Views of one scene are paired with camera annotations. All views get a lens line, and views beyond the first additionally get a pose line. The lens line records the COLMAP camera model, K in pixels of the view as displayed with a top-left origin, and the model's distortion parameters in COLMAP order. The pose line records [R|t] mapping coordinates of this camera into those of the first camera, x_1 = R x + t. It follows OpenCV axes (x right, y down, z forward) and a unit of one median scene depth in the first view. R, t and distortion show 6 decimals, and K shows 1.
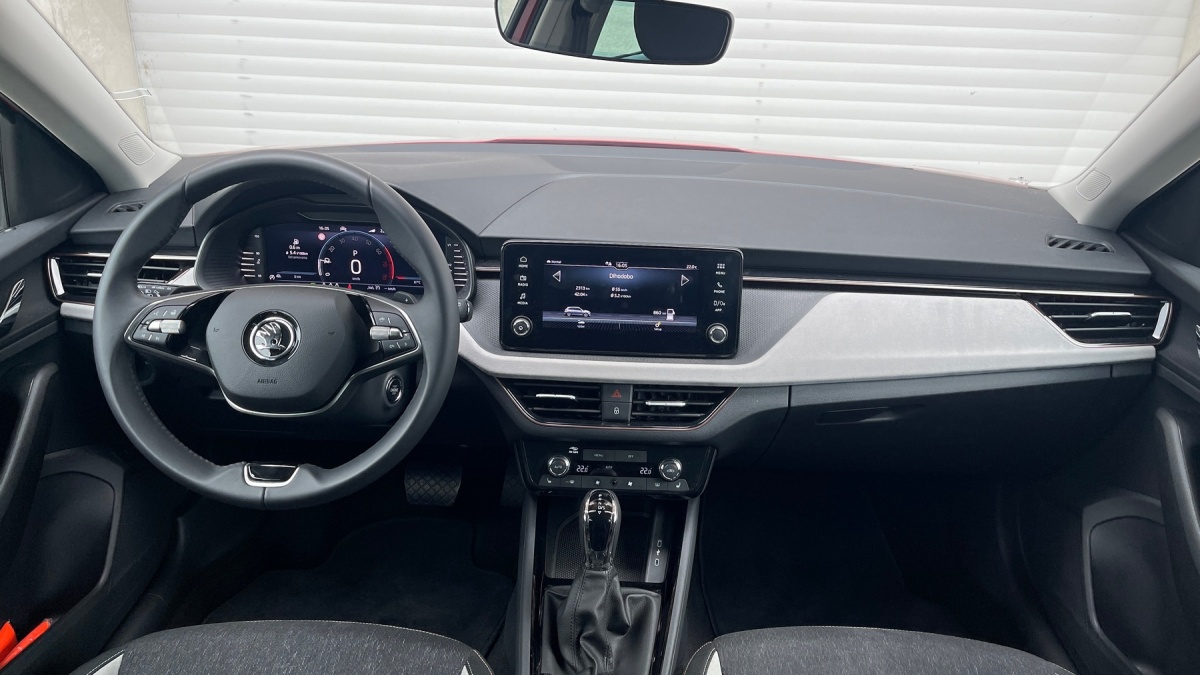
lens RADIAL K [[920.2, 0, 621.1], [0, 920.2, 341.5], [0, 0, 1]] dist [0.054484, -0.082126]
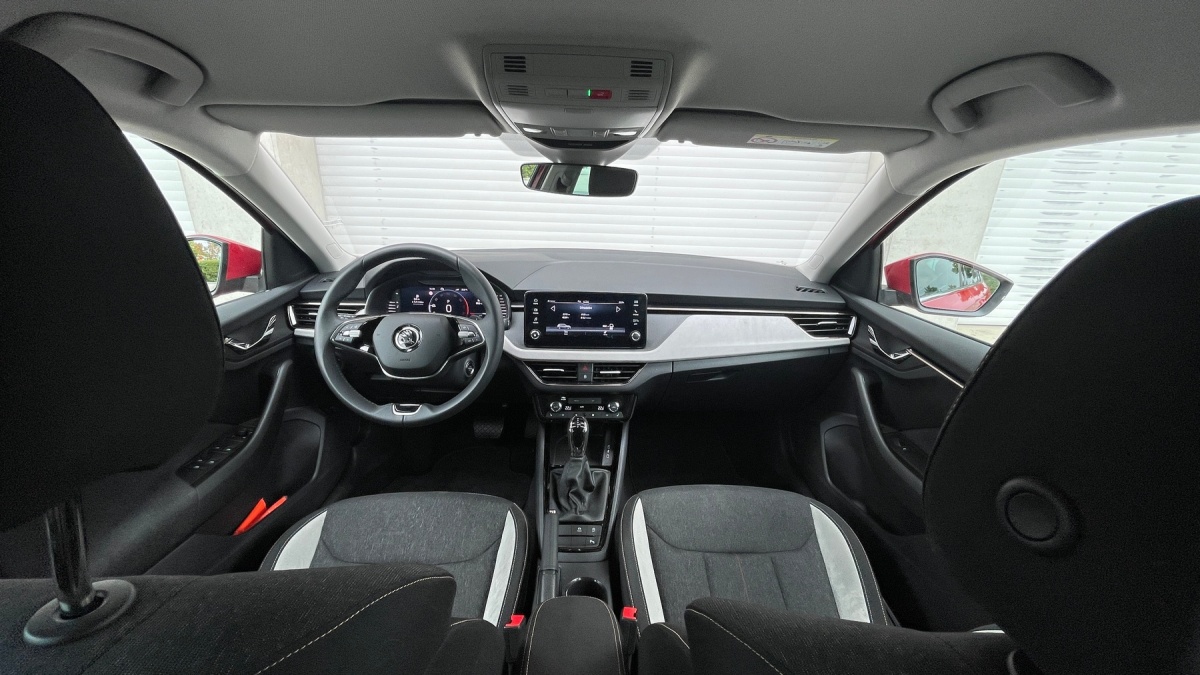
lens RADIAL K [[489.1, 0, 610.3], [0, 489.1, 337.7], [0, 0, 1]] dist [-0.011881, -0.000685]
pose [[0.998217, -0.023267, 0.054959, -0.006661], [0.026855, 0.997493, -0.065469, 0.061978], [-0.053298, 0.066828, 0.996340, -0.037550]]
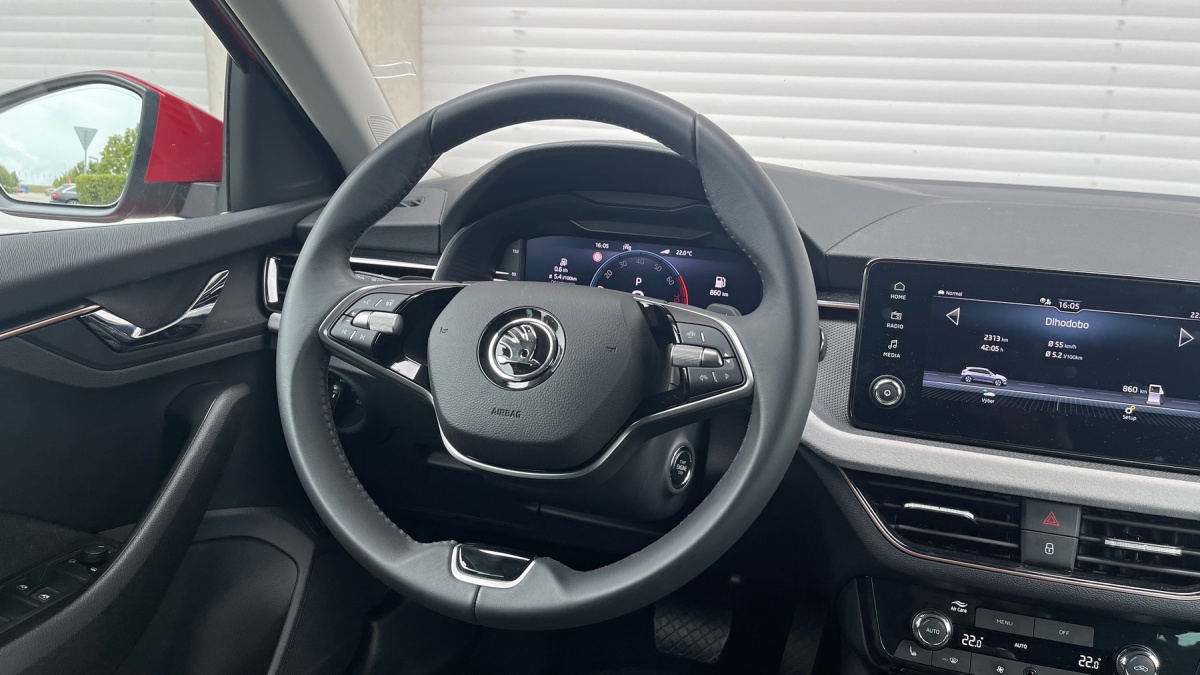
lens RADIAL K [[920.2, 0, 603.4], [0, 920.2, 339.5], [0, 0, 1]] dist [0.054484, -0.082126]
pose [[0.960723, 0.072356, -0.267912, -0.127583], [-0.115838, 0.981842, -0.150224, 0.066132], [0.252178, 0.175358, 0.951660, 0.341383]]
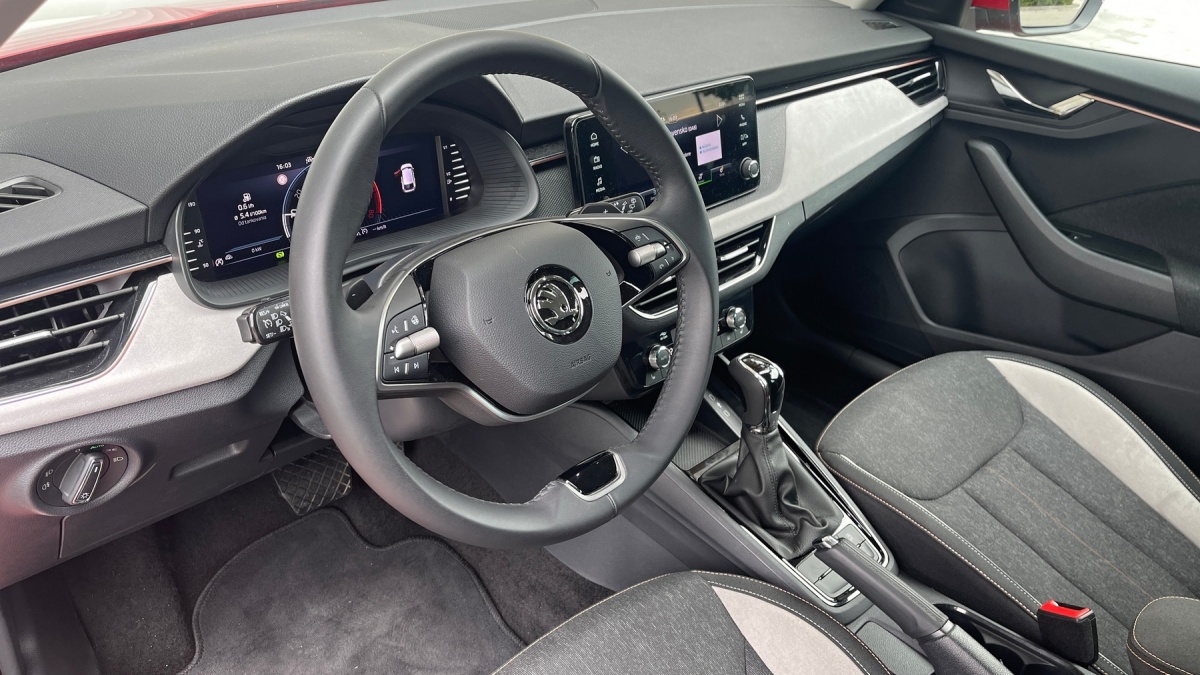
lens RADIAL K [[920.2, 0, 623.6], [0, 920.2, 356.7], [0, 0, 1]] dist [0.054484, -0.082126]
pose [[0.686677, -0.371758, 0.624717, -0.670097], [0.255831, 0.927958, 0.271006, -0.121983], [-0.680460, -0.026272, 0.732315, 0.368791]]
